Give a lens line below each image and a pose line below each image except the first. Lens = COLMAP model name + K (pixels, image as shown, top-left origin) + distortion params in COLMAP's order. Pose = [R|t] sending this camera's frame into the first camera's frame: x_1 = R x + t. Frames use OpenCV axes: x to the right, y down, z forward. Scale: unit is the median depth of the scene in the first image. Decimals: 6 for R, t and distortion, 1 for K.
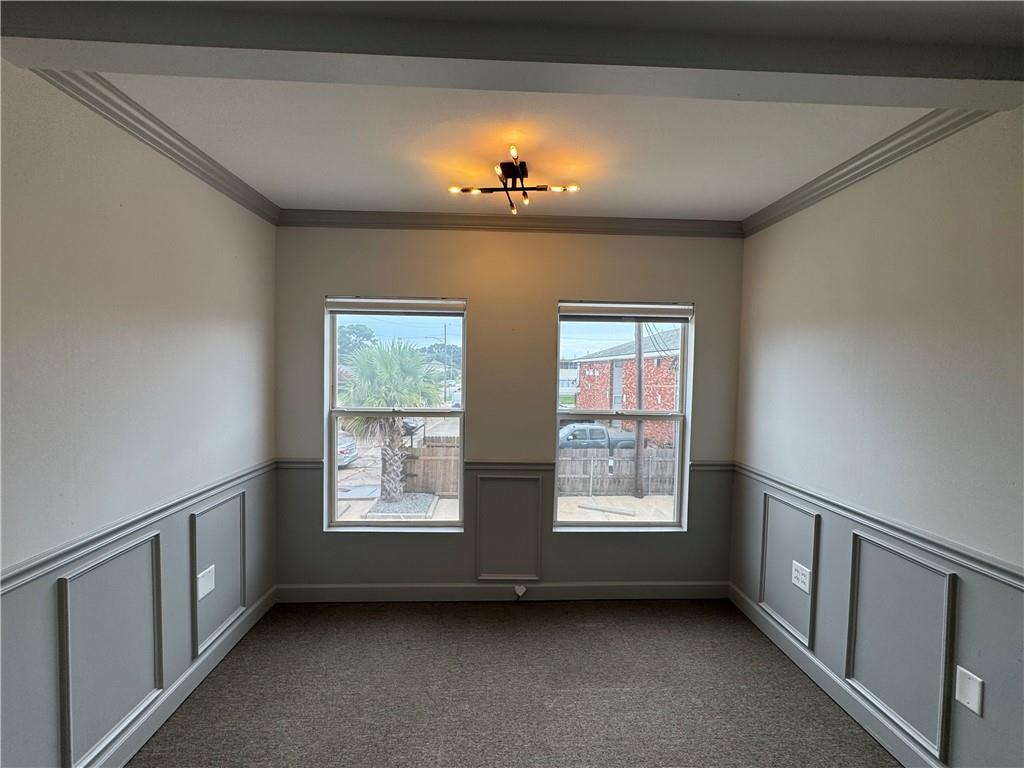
lens RADIAL K [[412.4, 0, 511.7], [0, 412.4, 382.6], [0, 0, 1]] dist [0.002062, -0.000043]
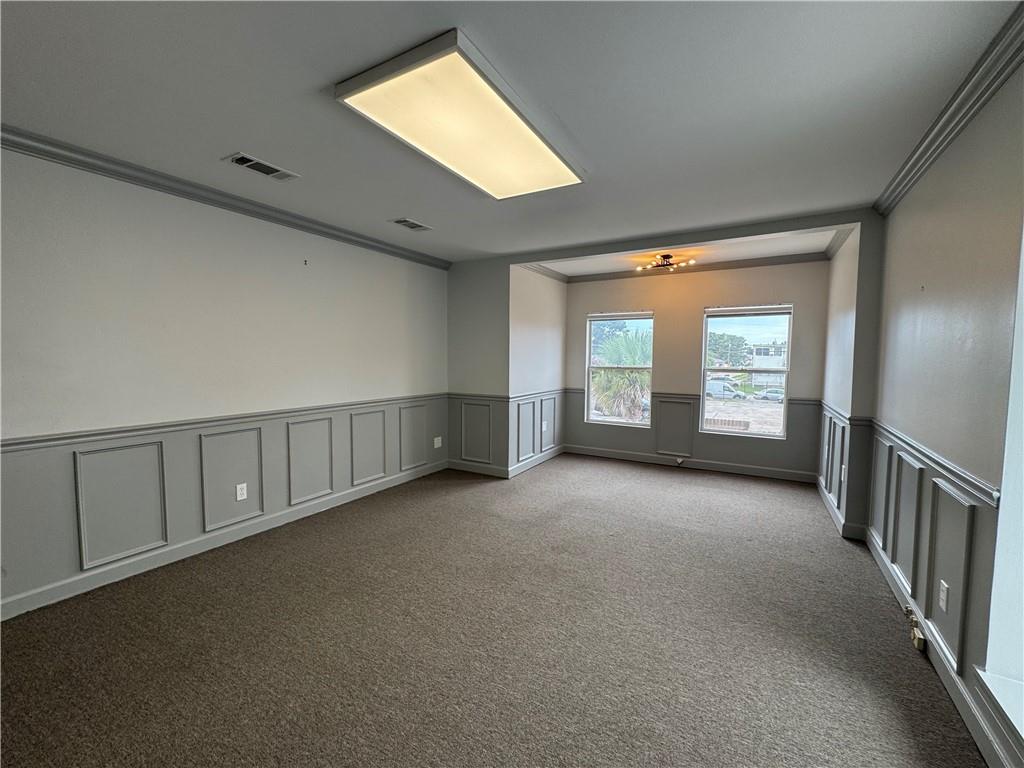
lens RADIAL K [[412.4, 0, 511.7], [0, 412.4, 382.6], [0, 0, 1]] dist [0.002062, -0.000043]
pose [[0.830021, 0.027318, -0.557062, 0.429895], [-0.014046, 0.999507, 0.028087, 0.098391], [0.557555, -0.015488, 0.829996, -1.016196]]
